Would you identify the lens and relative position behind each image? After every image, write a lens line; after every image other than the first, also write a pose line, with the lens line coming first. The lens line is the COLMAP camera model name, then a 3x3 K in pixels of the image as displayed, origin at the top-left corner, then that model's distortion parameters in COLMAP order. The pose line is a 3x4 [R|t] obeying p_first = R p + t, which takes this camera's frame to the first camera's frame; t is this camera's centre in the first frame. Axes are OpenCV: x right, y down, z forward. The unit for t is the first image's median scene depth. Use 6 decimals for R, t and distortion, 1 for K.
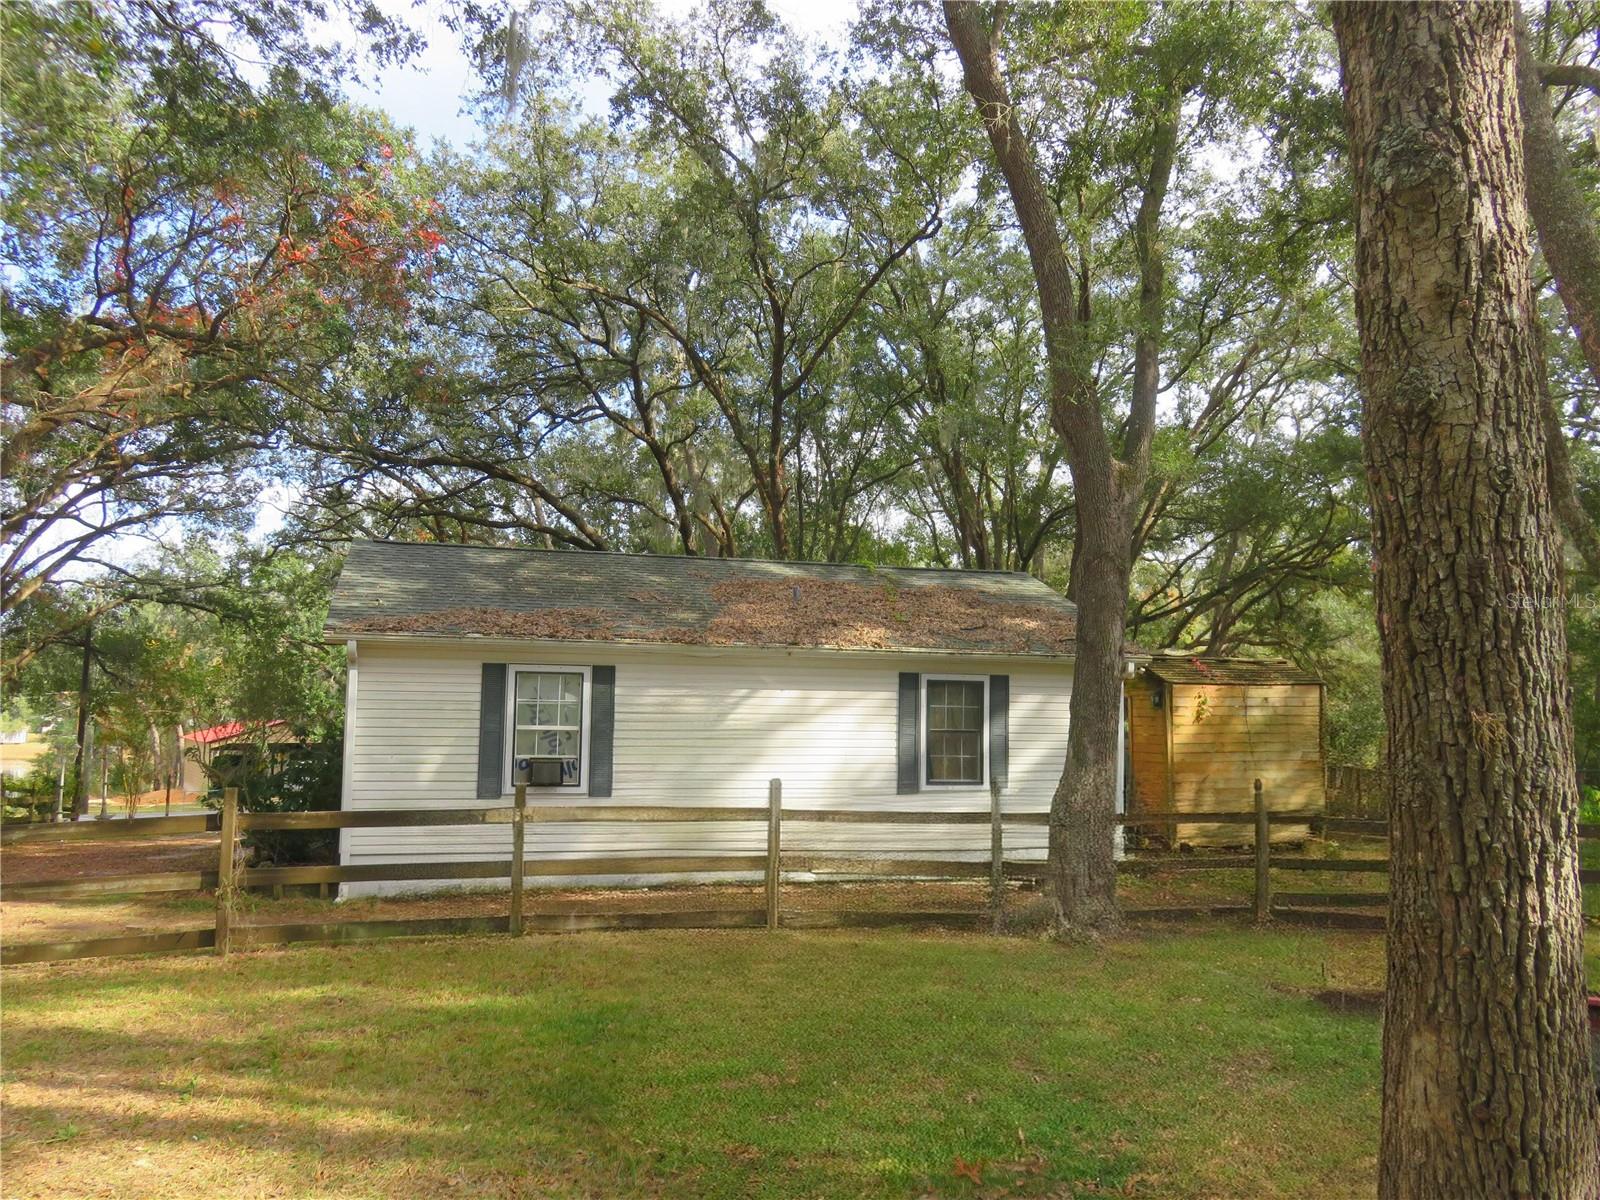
lens RADIAL K [[1180.3, 0, 800.1], [0, 1180.3, 600.2], [0, 0, 1]] dist [-0.001081, -0.000786]
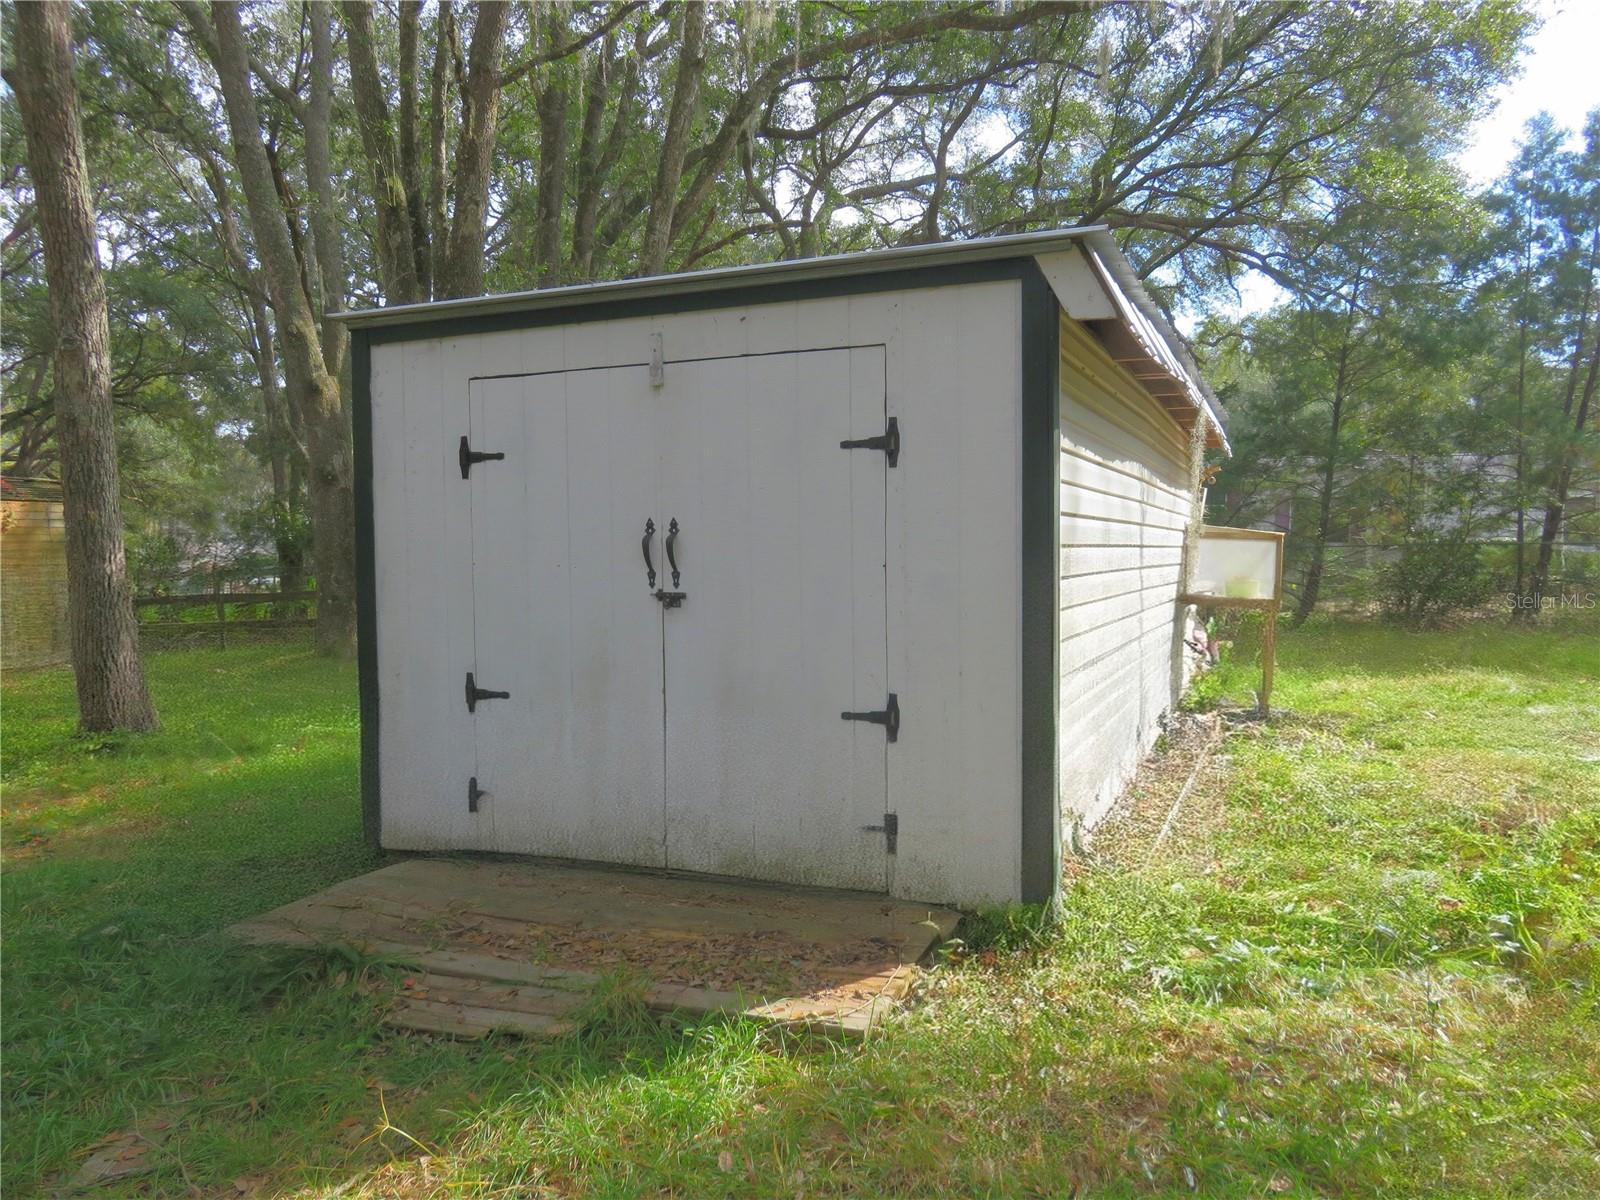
lens RADIAL K [[1180.3, 0, 800.1], [0, 1180.3, 597.4], [0, 0, 1]] dist [-0.001081, -0.000786]
pose [[0.609790, -0.046317, 0.791208, -0.106265], [-0.073004, 0.990764, 0.114264, -0.023746], [-0.789193, -0.127438, 0.600777, -0.325389]]
